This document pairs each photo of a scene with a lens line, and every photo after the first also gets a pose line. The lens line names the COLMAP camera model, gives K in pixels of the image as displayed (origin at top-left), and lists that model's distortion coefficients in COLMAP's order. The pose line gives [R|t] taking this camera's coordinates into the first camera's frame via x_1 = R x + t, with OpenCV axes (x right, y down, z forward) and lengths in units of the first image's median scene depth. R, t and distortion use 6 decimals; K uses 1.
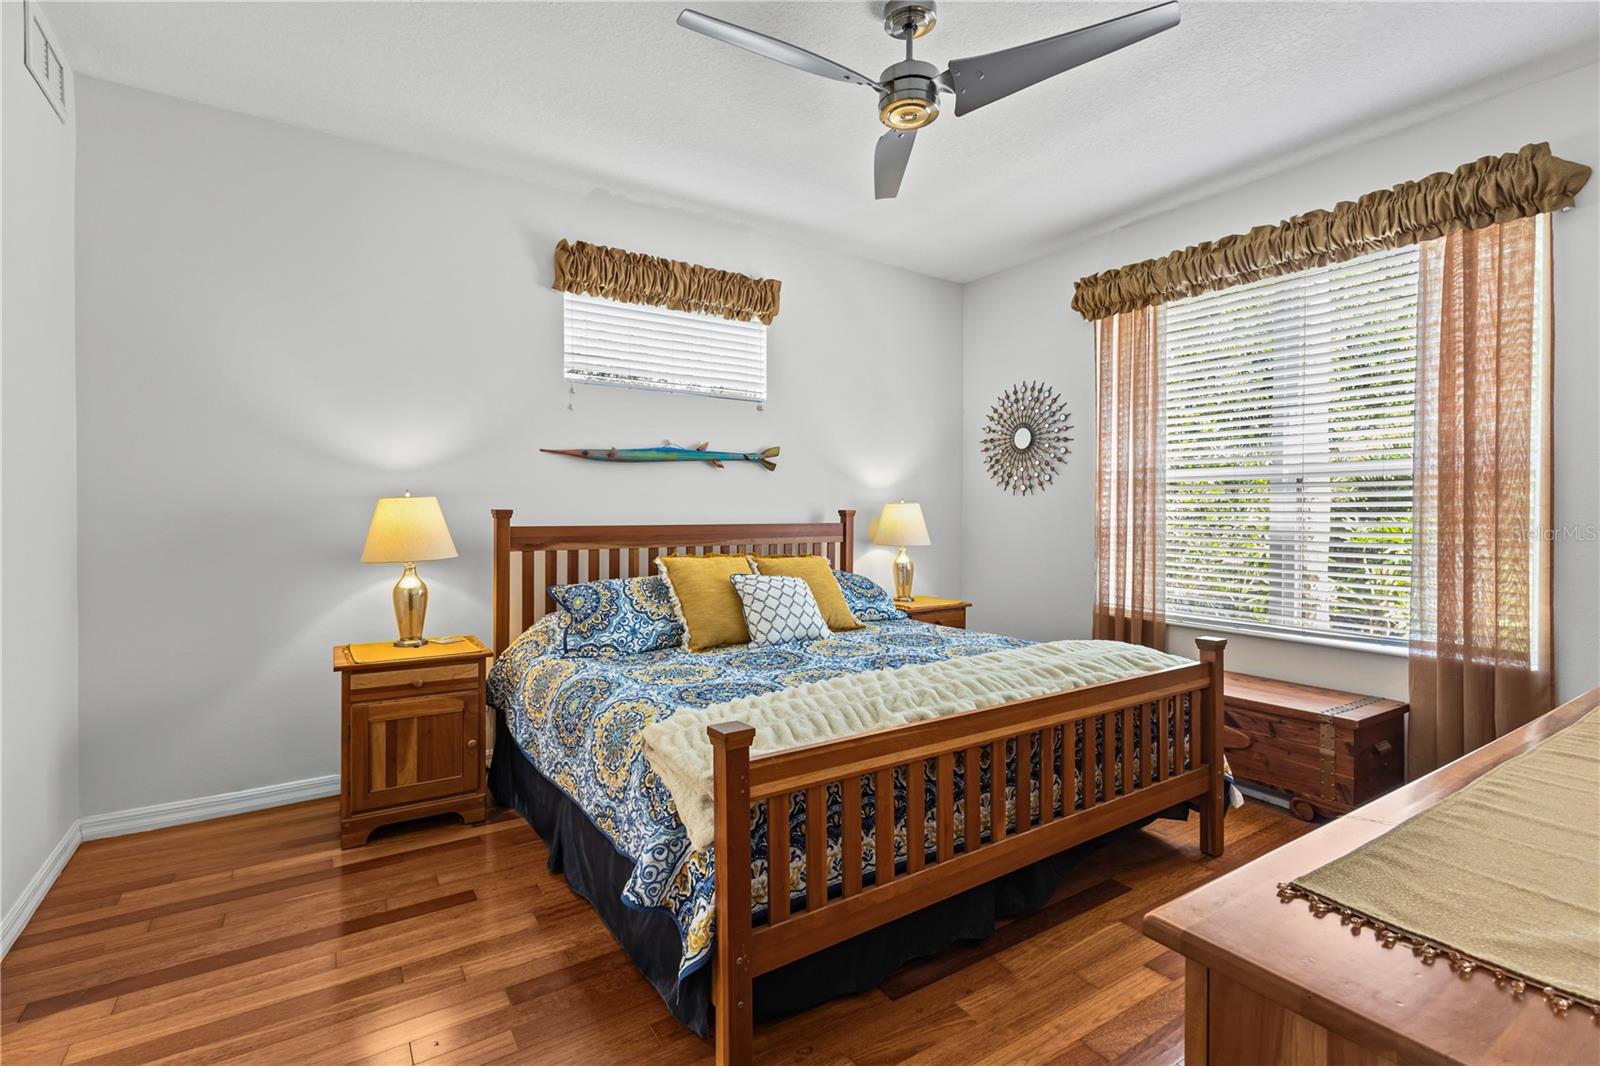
lens RADIAL K [[742.9, 0, 794.0], [0, 742.9, 525.1], [0, 0, 1]] dist [0.005145, -0.000292]
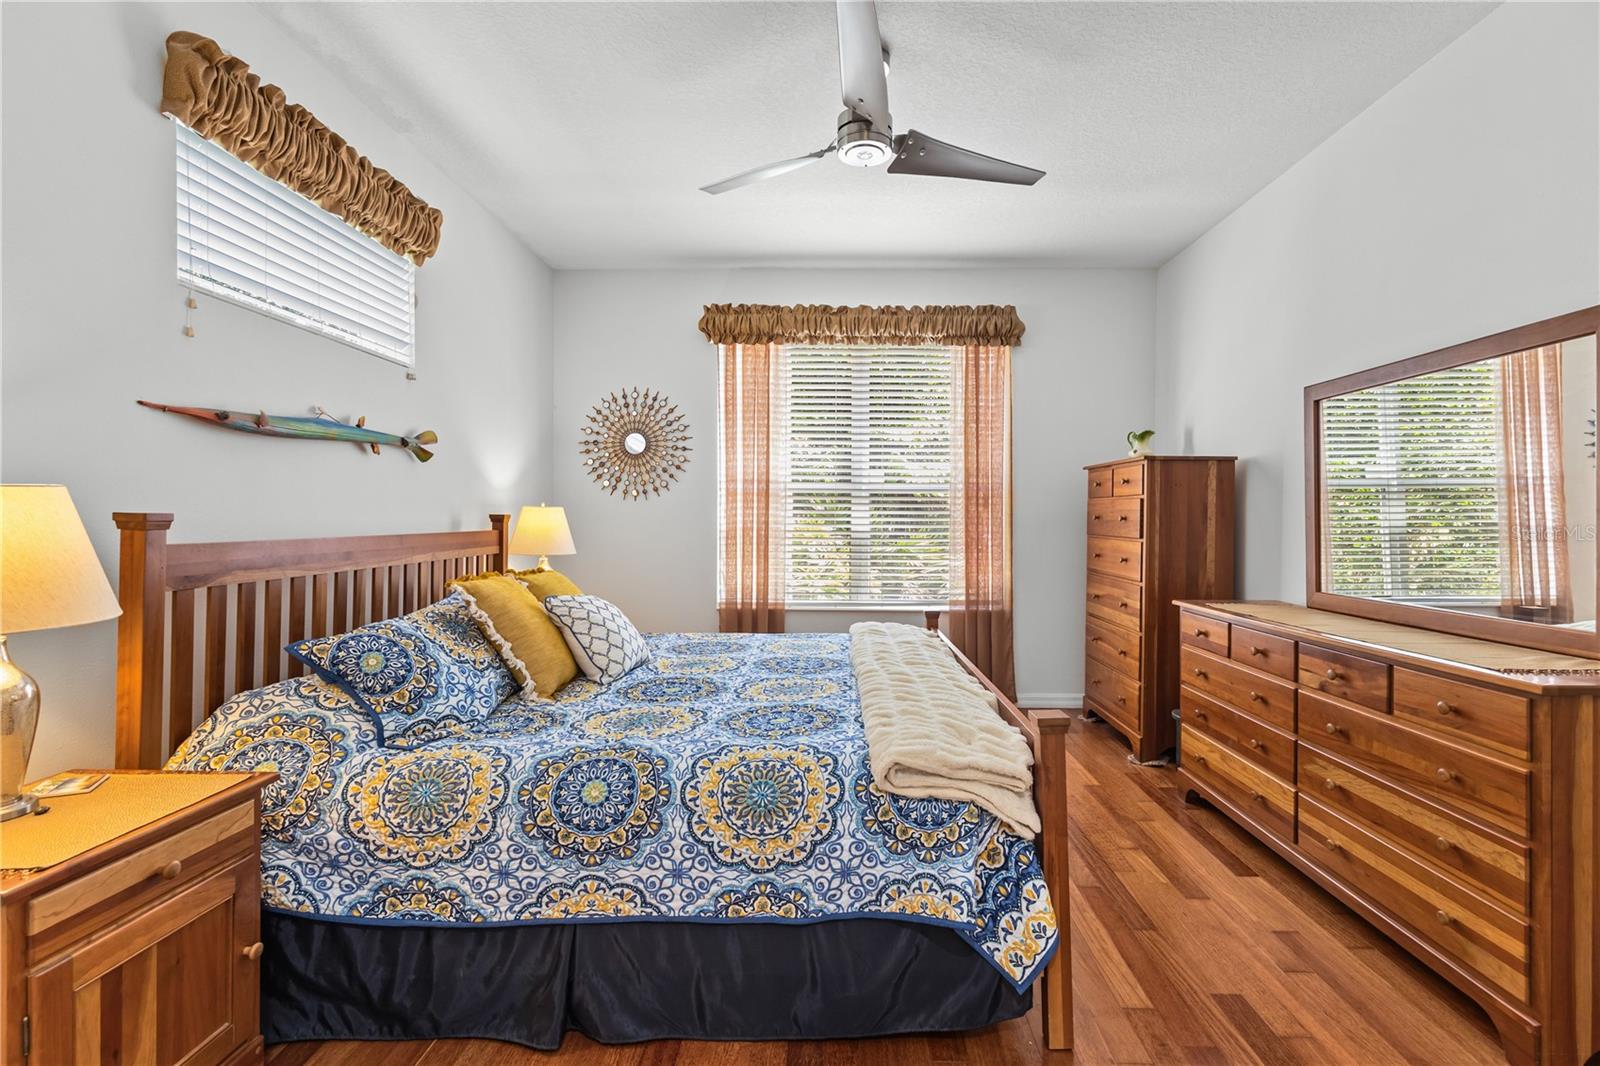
lens RADIAL K [[772.4, 0, 807.5], [0, 772.4, 524.3], [0, 0, 1]] dist [0.001842, 0.001138]
pose [[0.554240, -0.007217, 0.832325, -0.513686], [0.012175, 0.999926, 0.000564, -0.006521], [-0.832268, 0.009821, 0.554287, 0.272151]]
